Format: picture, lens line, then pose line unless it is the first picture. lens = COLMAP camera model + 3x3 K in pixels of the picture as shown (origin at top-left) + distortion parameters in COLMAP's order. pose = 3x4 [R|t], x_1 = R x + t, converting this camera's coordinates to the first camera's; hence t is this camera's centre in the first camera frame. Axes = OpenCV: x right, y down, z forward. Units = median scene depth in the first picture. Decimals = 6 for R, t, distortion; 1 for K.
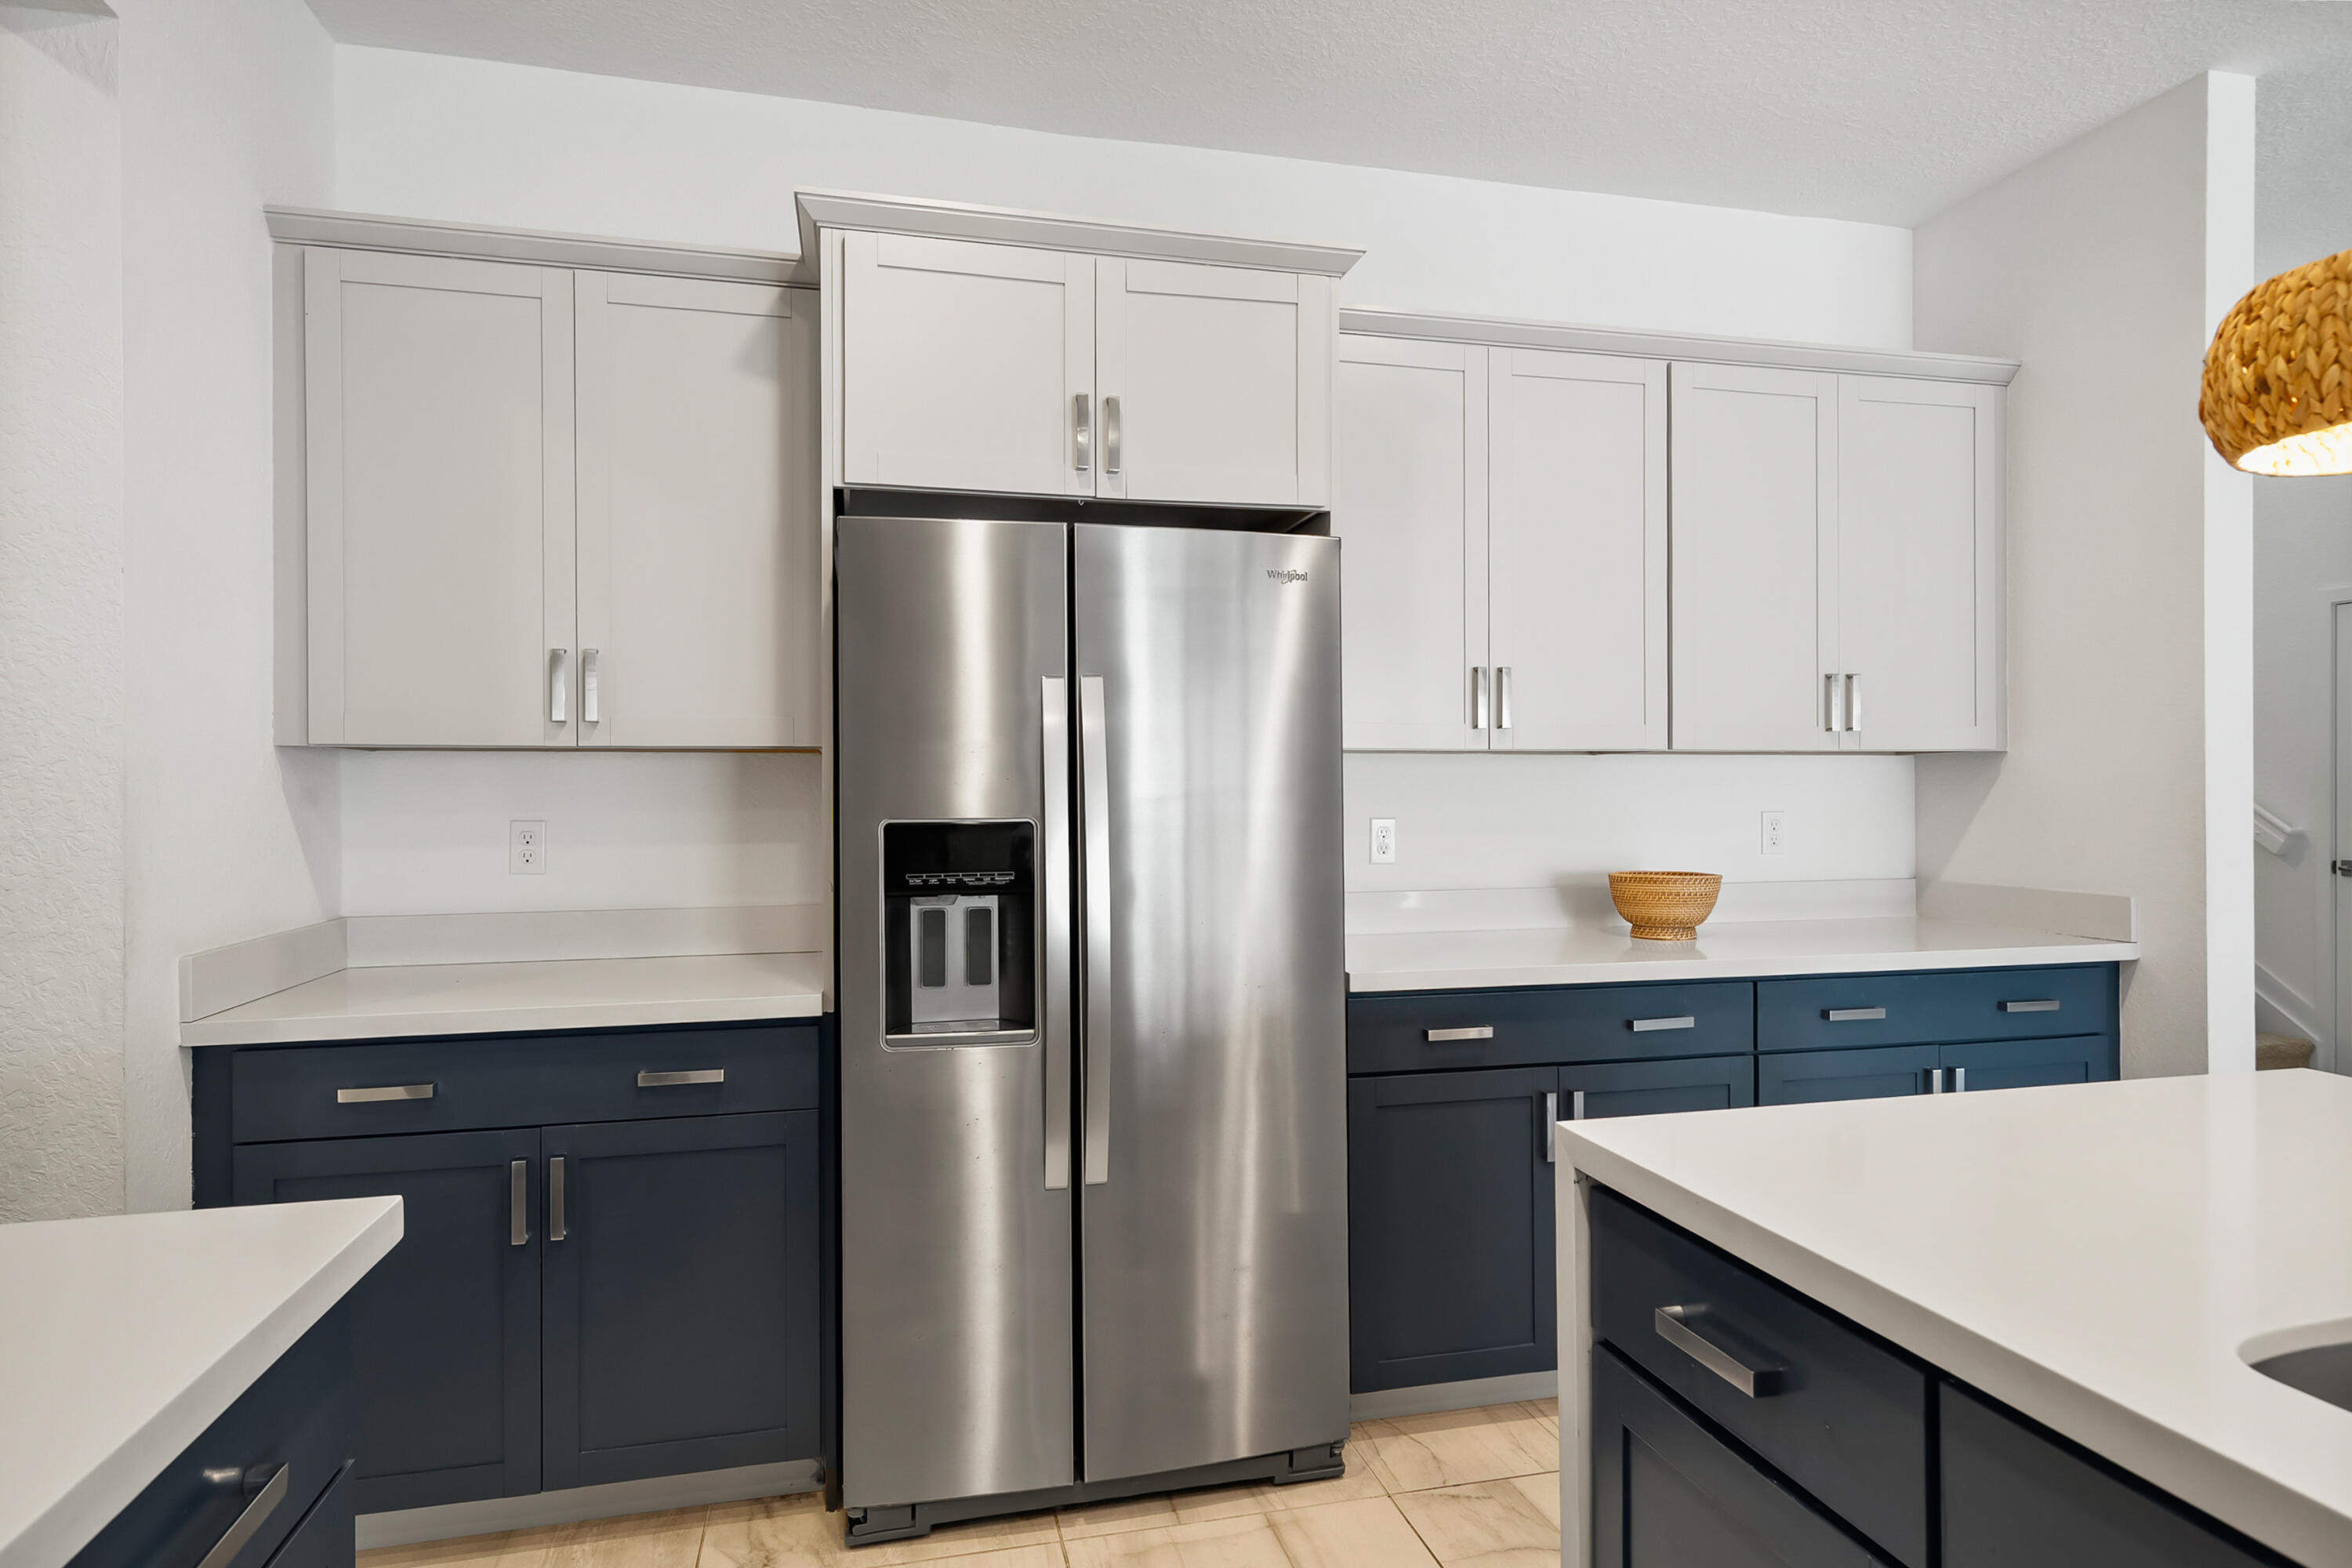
lens RADIAL K [[1334.4, 0, 1175.4], [0, 1334.4, 787.4], [0, 0, 1]] dist [0.000125, 0.001980]
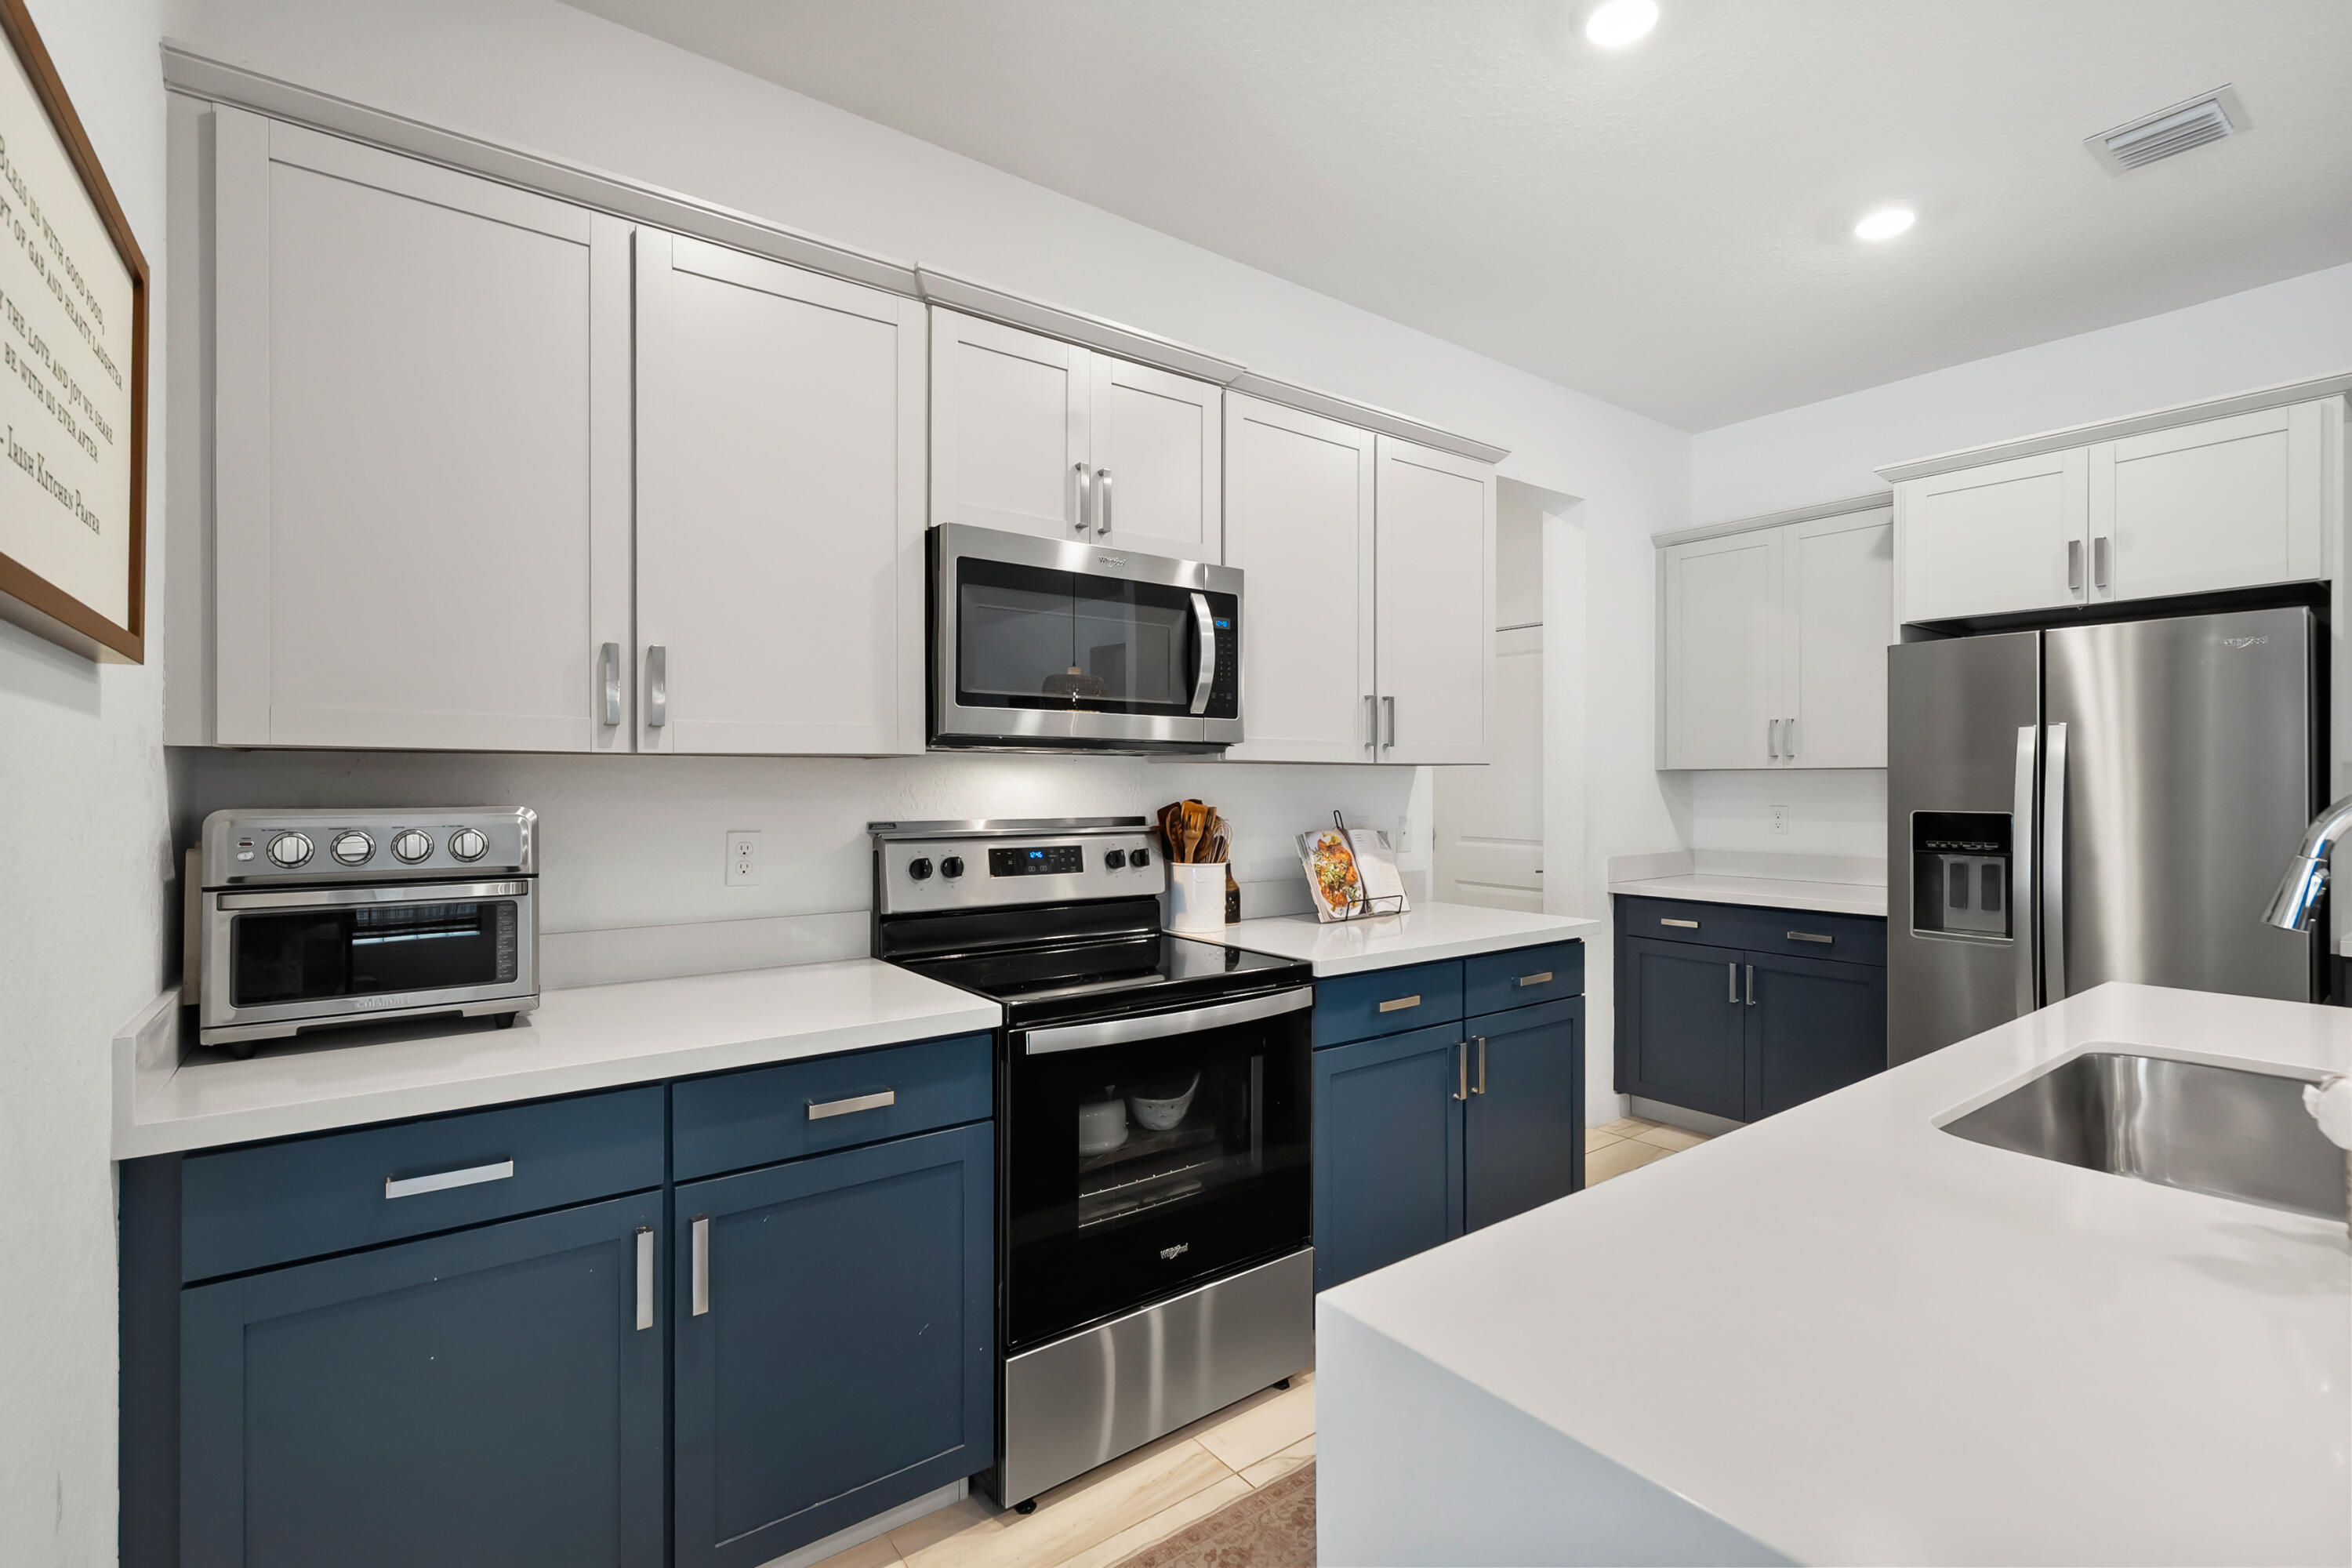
lens RADIAL K [[1063.1, 0, 1180.5], [0, 1063.1, 774.5], [0, 0, 1]] dist [-0.001216, 0.001689]
pose [[0.388822, -0.004420, -0.921302, 0.667036], [-0.002094, 0.999982, -0.005681, -0.011802], [0.921310, 0.004138, 0.388806, -0.440269]]
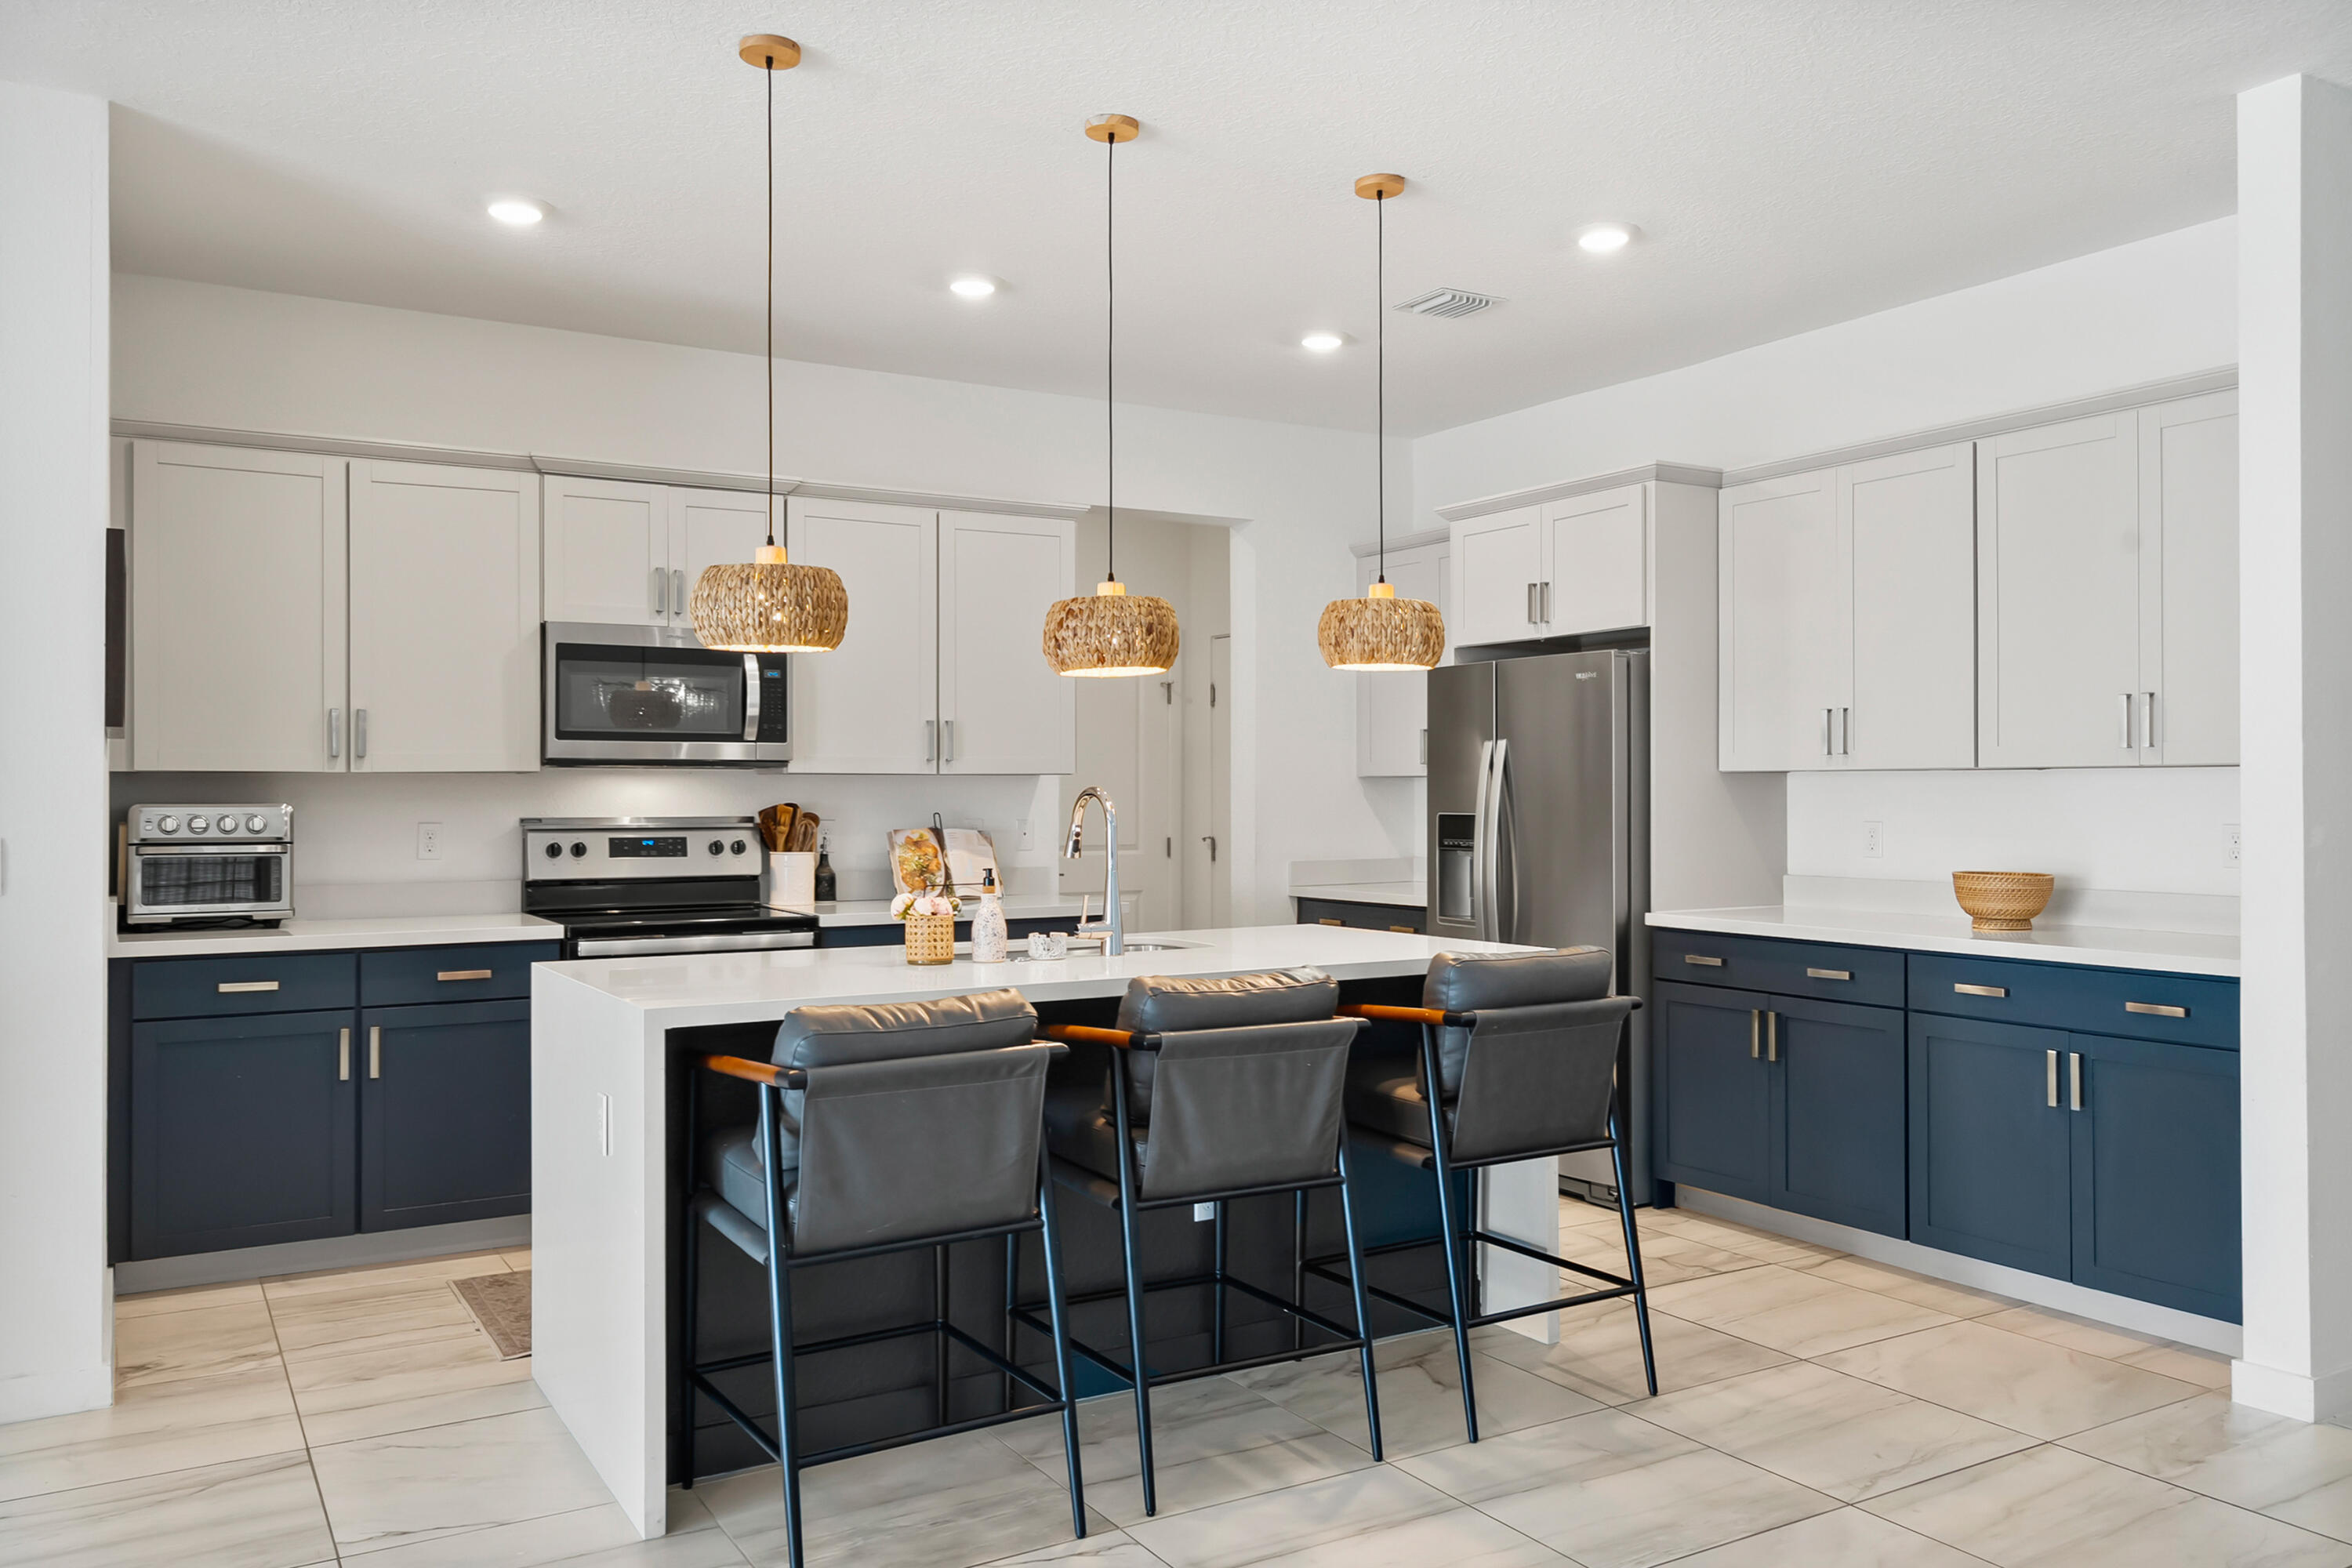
lens RADIAL K [[1776.6, 0, 1181.7], [0, 1776.6, 766.8], [0, 0, 1]] dist [0.016058, -0.015048]
pose [[0.291051, -0.010622, -0.956649, 2.135314], [-0.000302, 0.999937, -0.011194, -0.013796], [0.956708, 0.003547, 0.291029, -0.173632]]
